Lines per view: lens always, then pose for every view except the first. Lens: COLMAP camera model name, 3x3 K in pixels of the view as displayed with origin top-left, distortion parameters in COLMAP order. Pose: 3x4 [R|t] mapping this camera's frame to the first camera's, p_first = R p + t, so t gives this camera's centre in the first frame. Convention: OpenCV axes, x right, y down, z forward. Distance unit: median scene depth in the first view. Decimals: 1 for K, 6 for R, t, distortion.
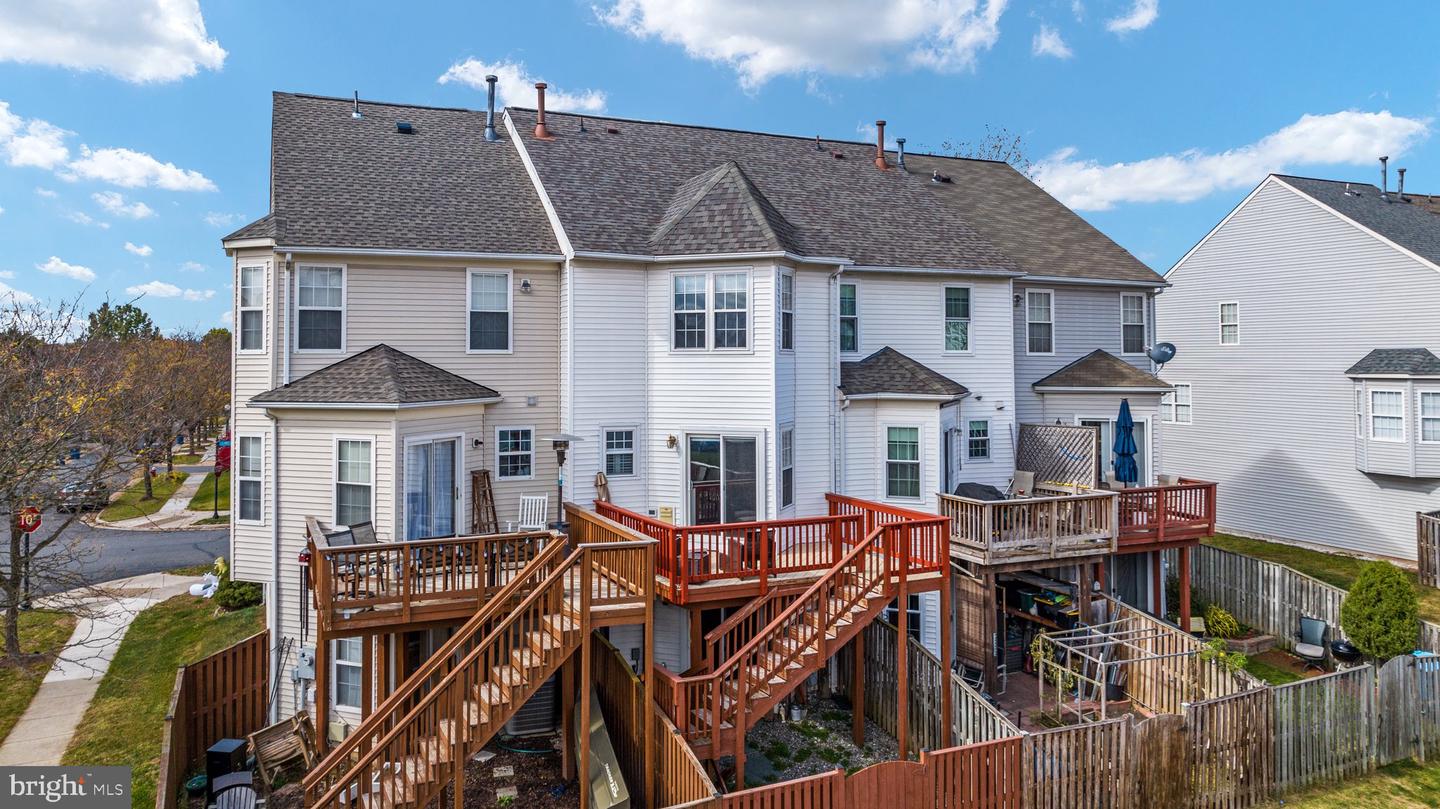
lens RADIAL K [[1046.8, 0, 741.0], [0, 1046.8, 230.7], [0, 0, 1]] dist [-0.003726, -0.013236]
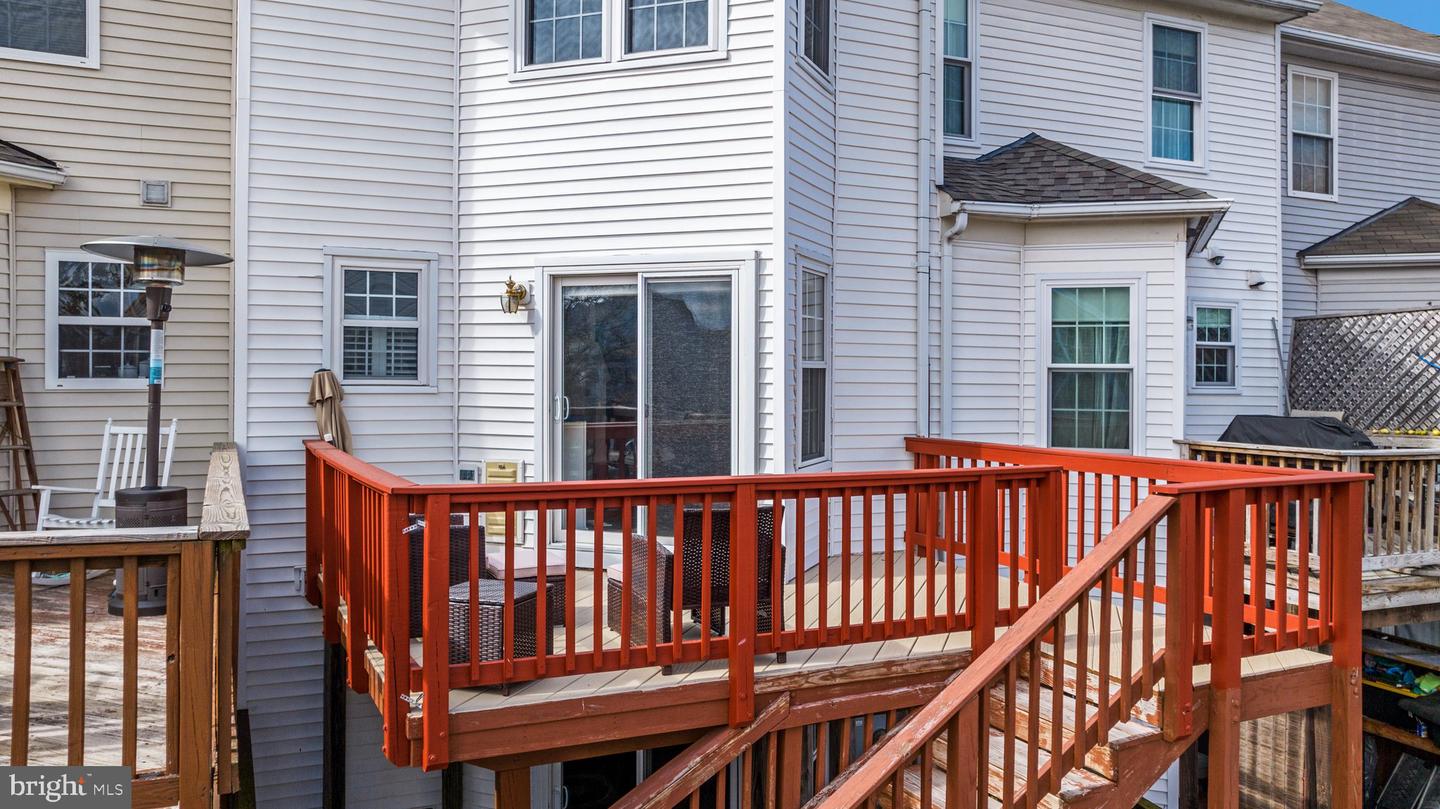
lens RADIAL K [[1046.8, 0, 731.2], [0, 1046.8, 391.5], [0, 0, 1]] dist [-0.003726, -0.013236]
pose [[0.999864, 0.005260, -0.015660, 0.019589], [-0.003208, 0.991733, 0.128277, 0.186053], [0.016206, -0.128209, 0.991615, 0.612816]]
